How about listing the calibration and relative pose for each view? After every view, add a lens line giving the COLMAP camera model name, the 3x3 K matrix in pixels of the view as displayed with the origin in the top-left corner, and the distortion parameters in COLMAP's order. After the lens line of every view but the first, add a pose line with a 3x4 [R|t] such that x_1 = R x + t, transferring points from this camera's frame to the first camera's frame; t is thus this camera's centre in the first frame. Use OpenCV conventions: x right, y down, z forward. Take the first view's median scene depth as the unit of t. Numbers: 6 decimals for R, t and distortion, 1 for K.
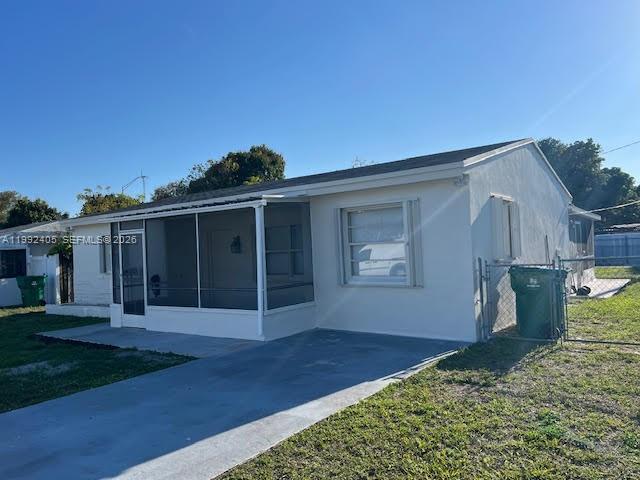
lens RADIAL K [[483.8, 0, 320.0], [0, 483.8, 240.0], [0, 0, 1]] dist [0.085686, -0.080822]
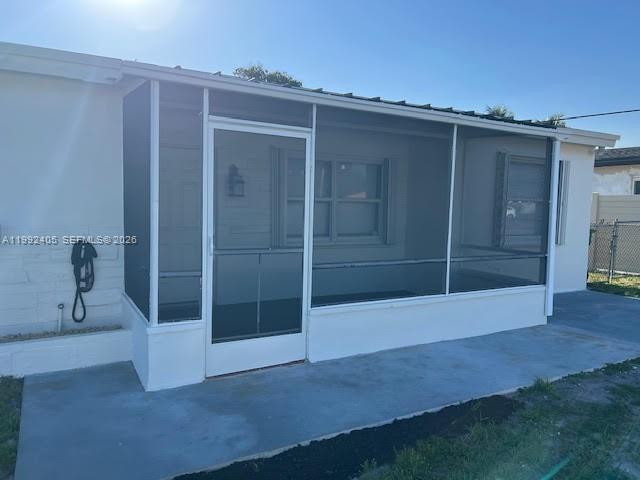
lens RADIAL K [[483.8, 0, 320.0], [0, 483.8, 240.0], [0, 0, 1]] dist [0.085686, -0.080822]
pose [[0.389366, -0.014093, 0.920976, -0.820732], [-0.058763, 0.997466, 0.040107, 0.061684], [-0.919207, -0.069736, 0.387551, 0.911019]]
